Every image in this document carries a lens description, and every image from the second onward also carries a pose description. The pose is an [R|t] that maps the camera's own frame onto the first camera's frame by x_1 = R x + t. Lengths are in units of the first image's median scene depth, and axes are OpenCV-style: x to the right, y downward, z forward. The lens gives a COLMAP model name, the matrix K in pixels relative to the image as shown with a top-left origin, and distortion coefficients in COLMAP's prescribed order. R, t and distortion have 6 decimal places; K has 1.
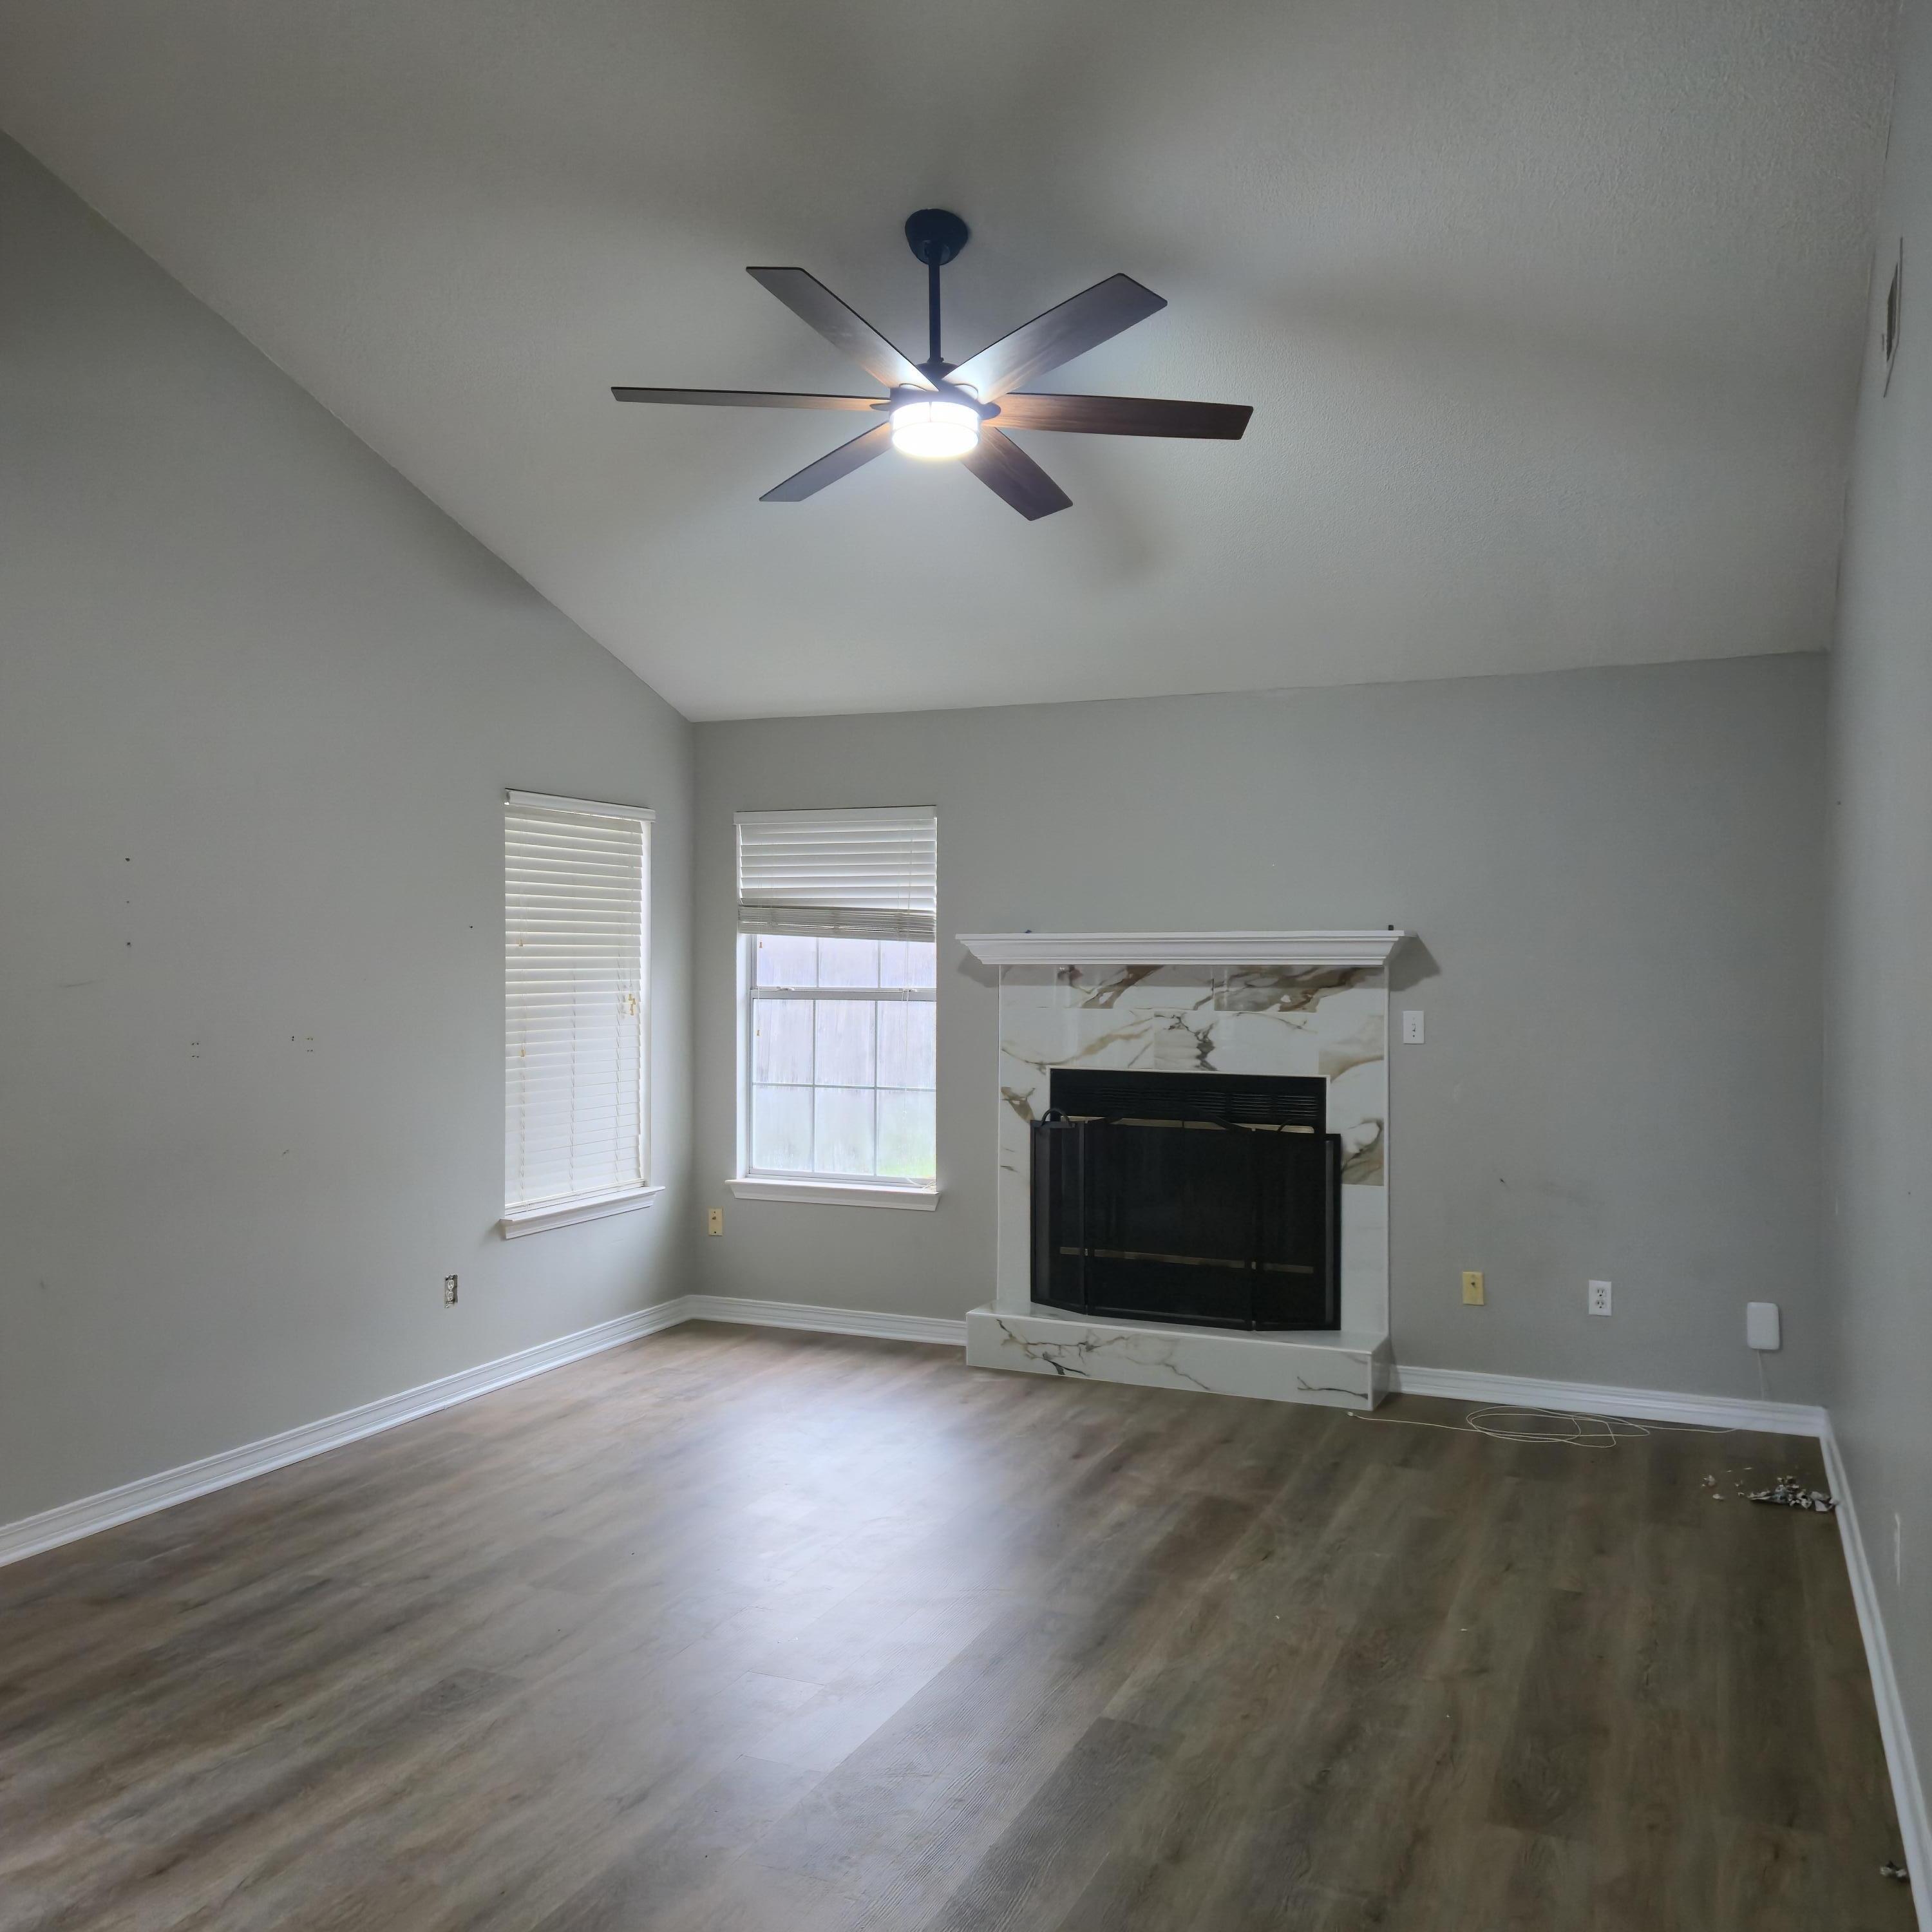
lens RADIAL K [[1740.0, 0, 951.2], [0, 1740.0, 959.7], [0, 0, 1]] dist [0.065137, -0.049683]
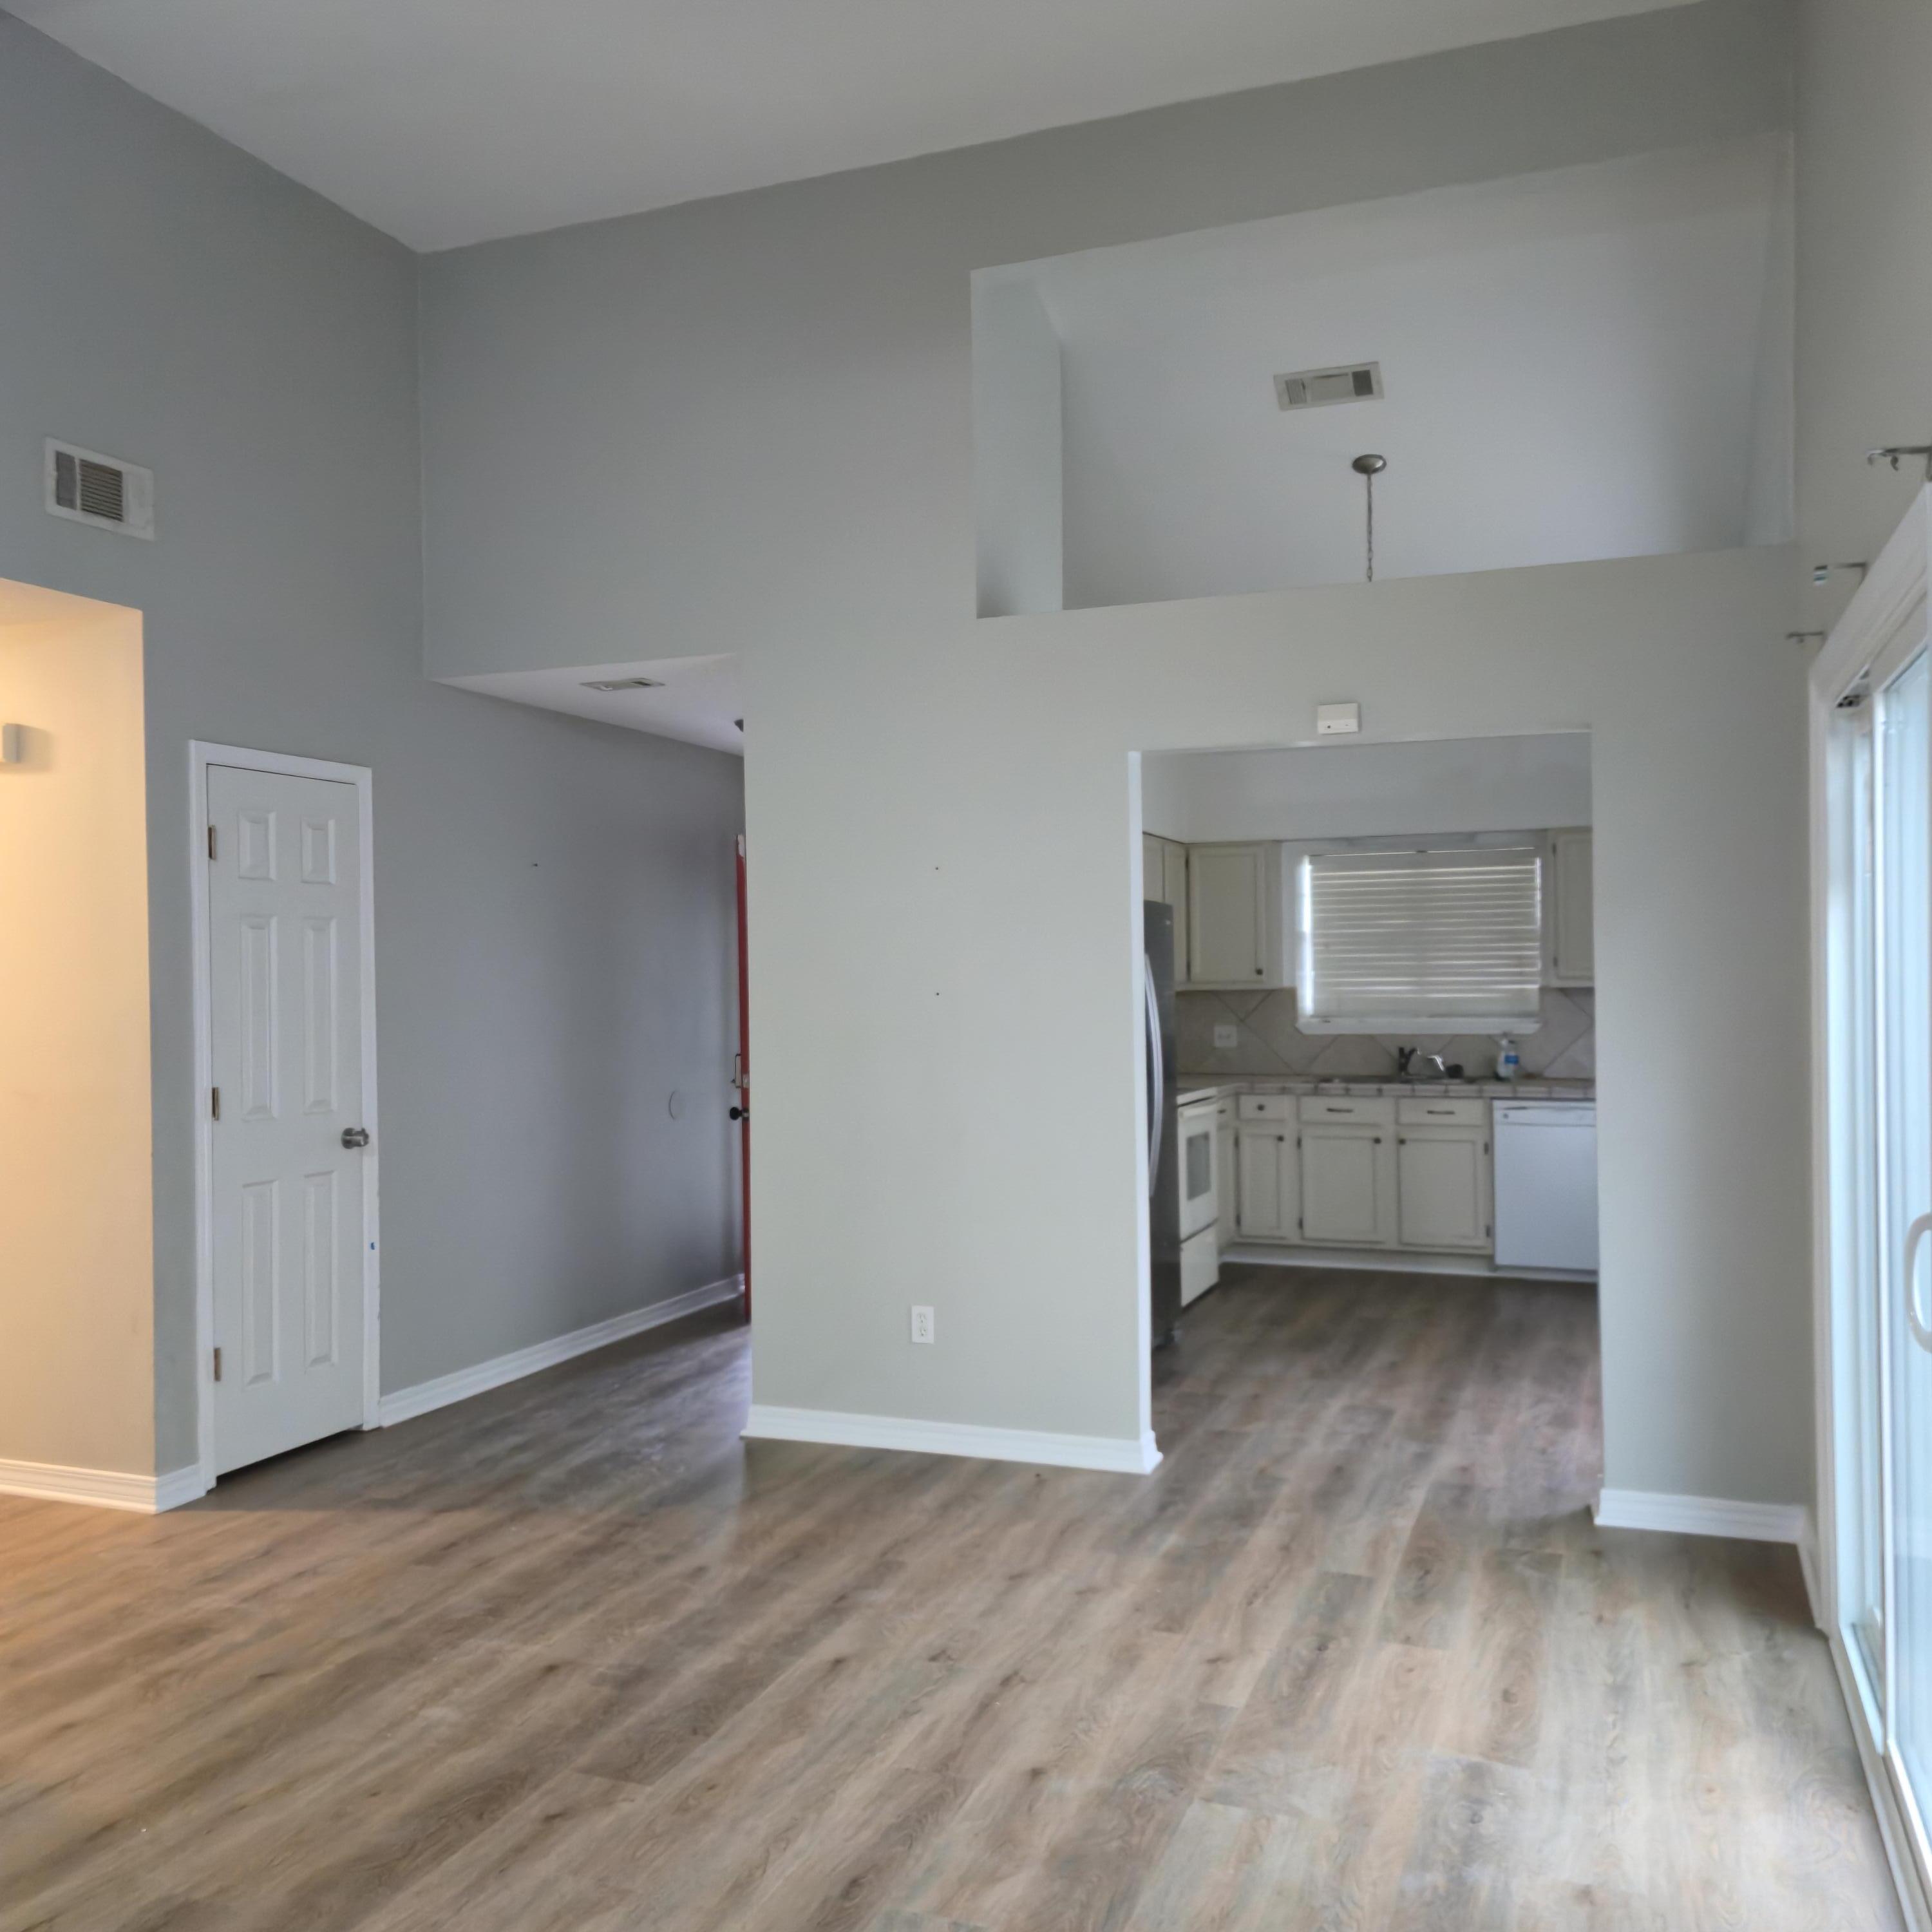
lens RADIAL K [[1740.0, 0, 953.5], [0, 1740.0, 975.1], [0, 0, 1]] dist [0.065137, -0.049683]
pose [[-0.998976, 0.010277, -0.044060, -0.220300], [0.010316, 0.999947, -0.000651, 0.004284], [0.044051, -0.001105, -0.999029, 0.944681]]
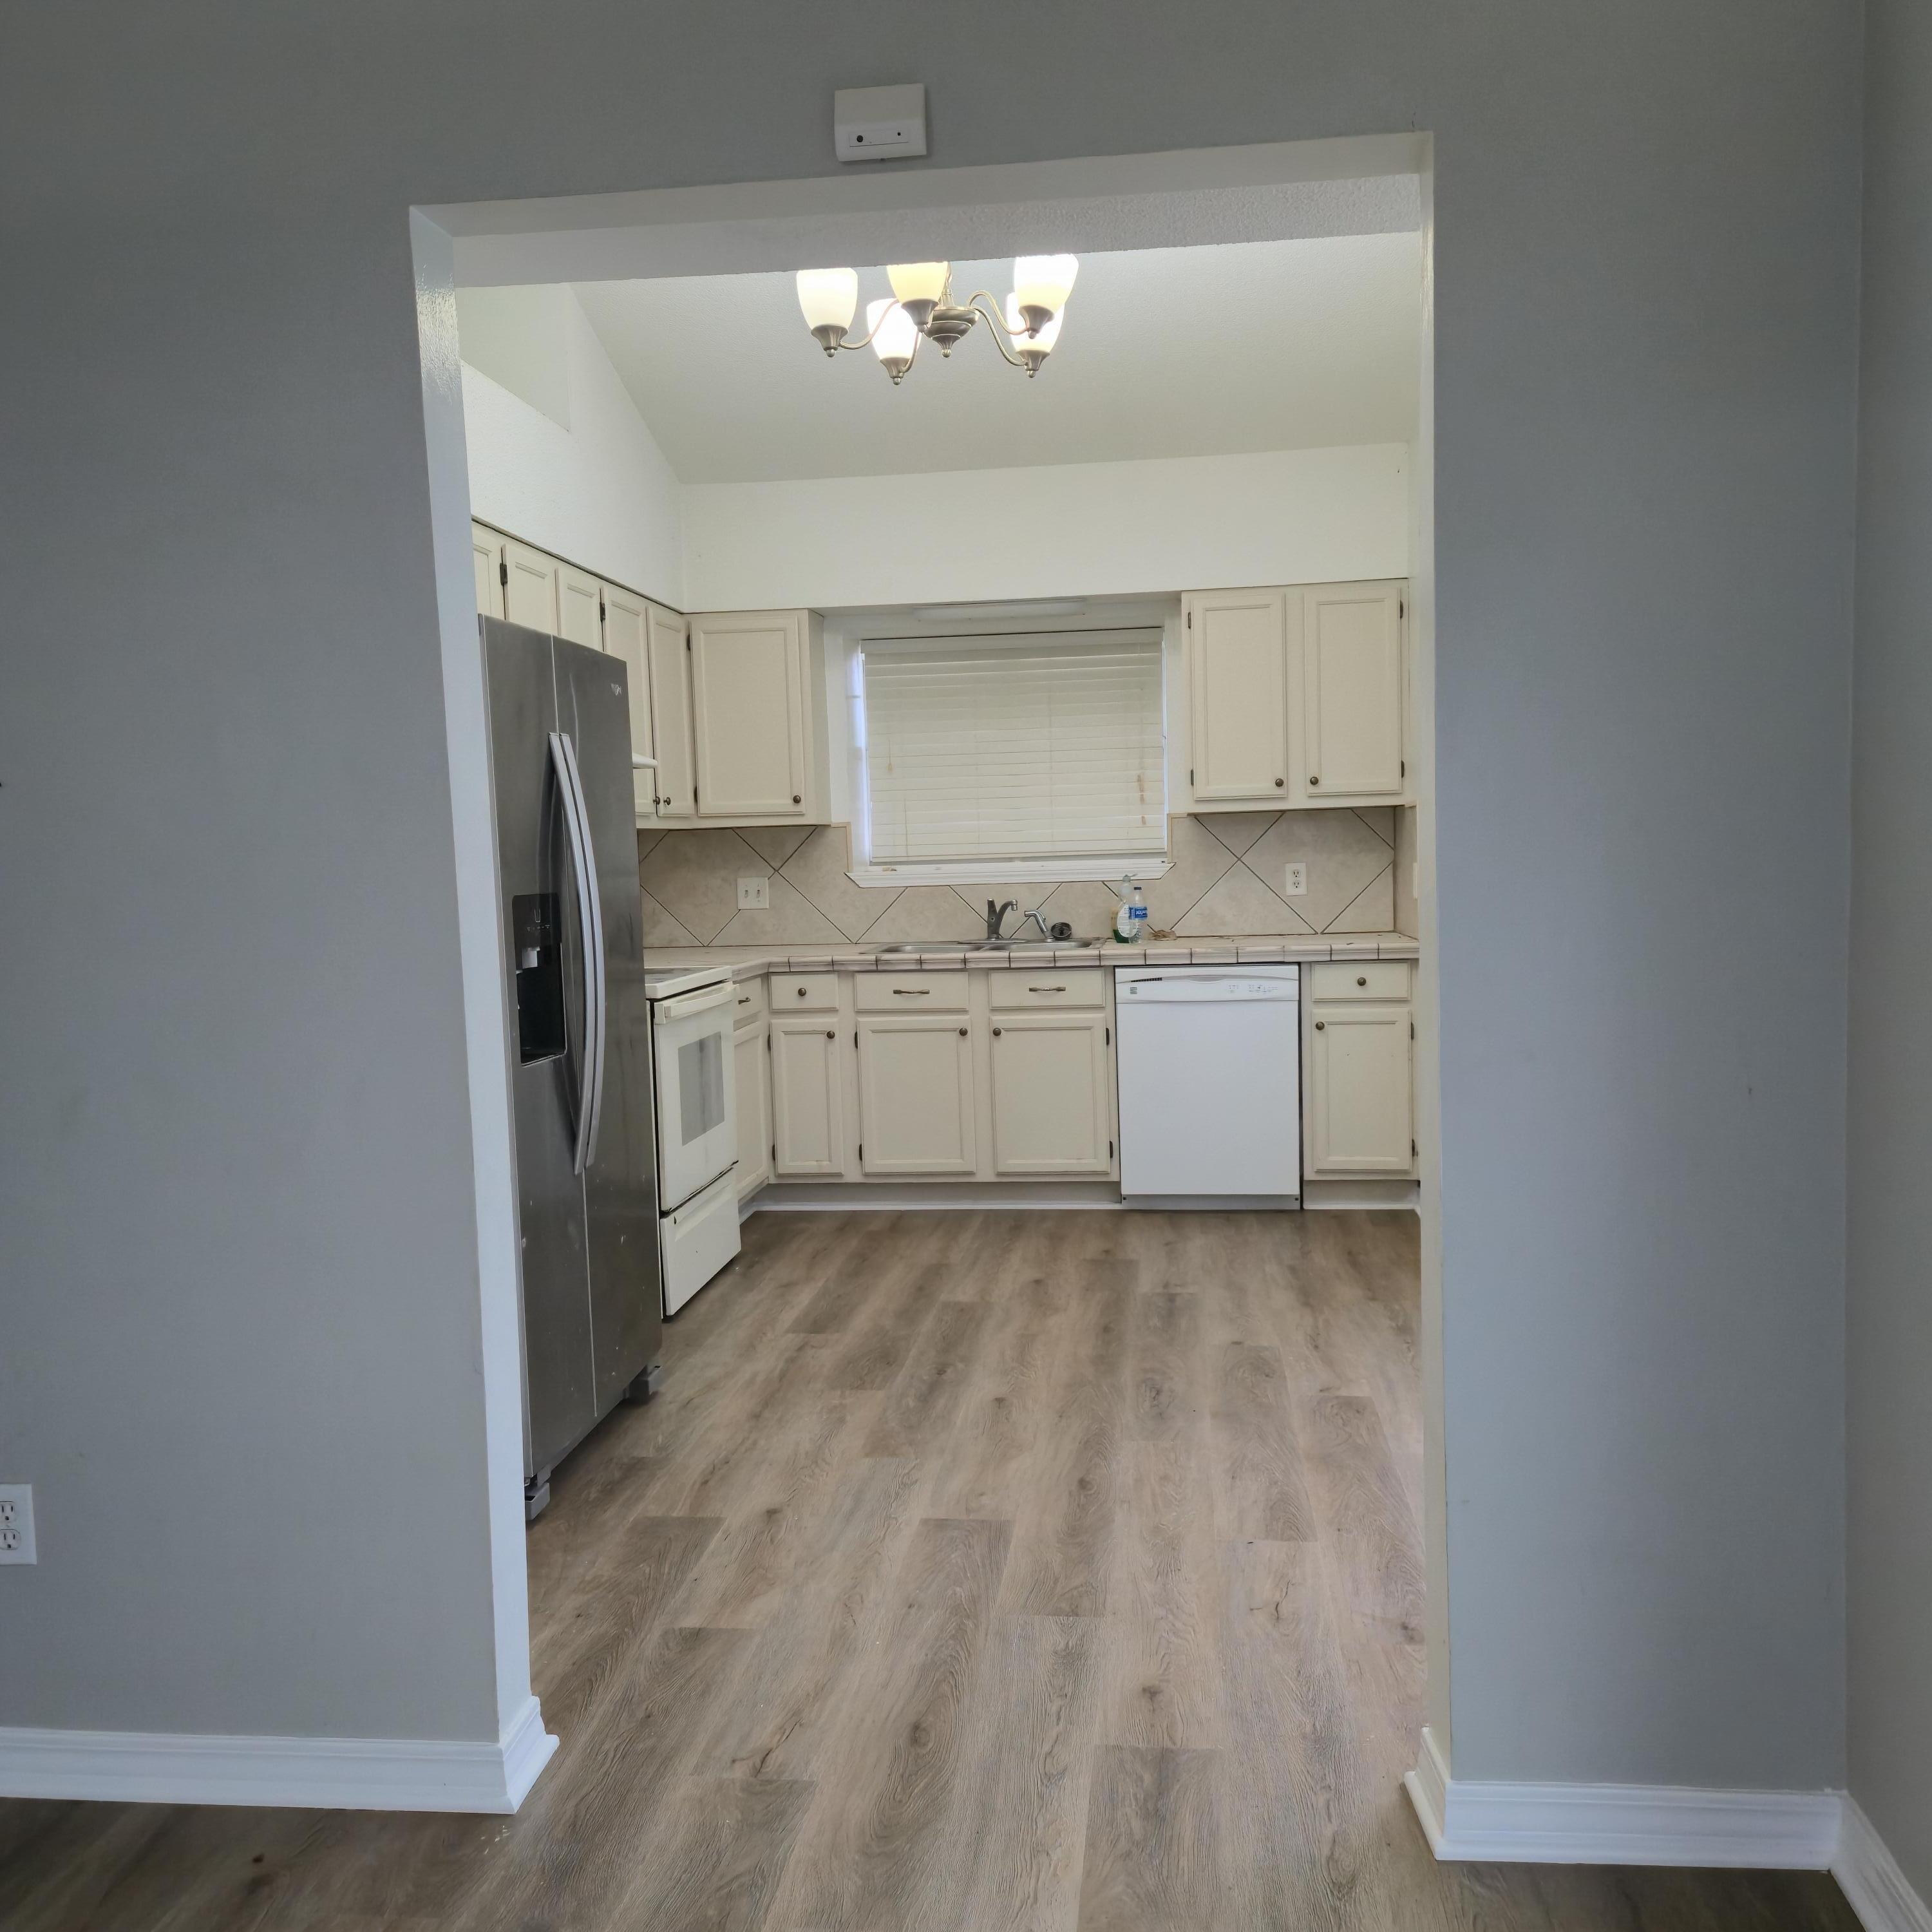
lens RADIAL K [[1740.0, 0, 965.1], [0, 1740.0, 968.8], [0, 0, 1]] dist [0.065137, -0.049683]
pose [[-0.957167, 0.048872, -0.285383, -0.338545], [0.029063, 0.996891, 0.073241, 0.030575], [0.288075, 0.061810, -0.955611, 0.510971]]
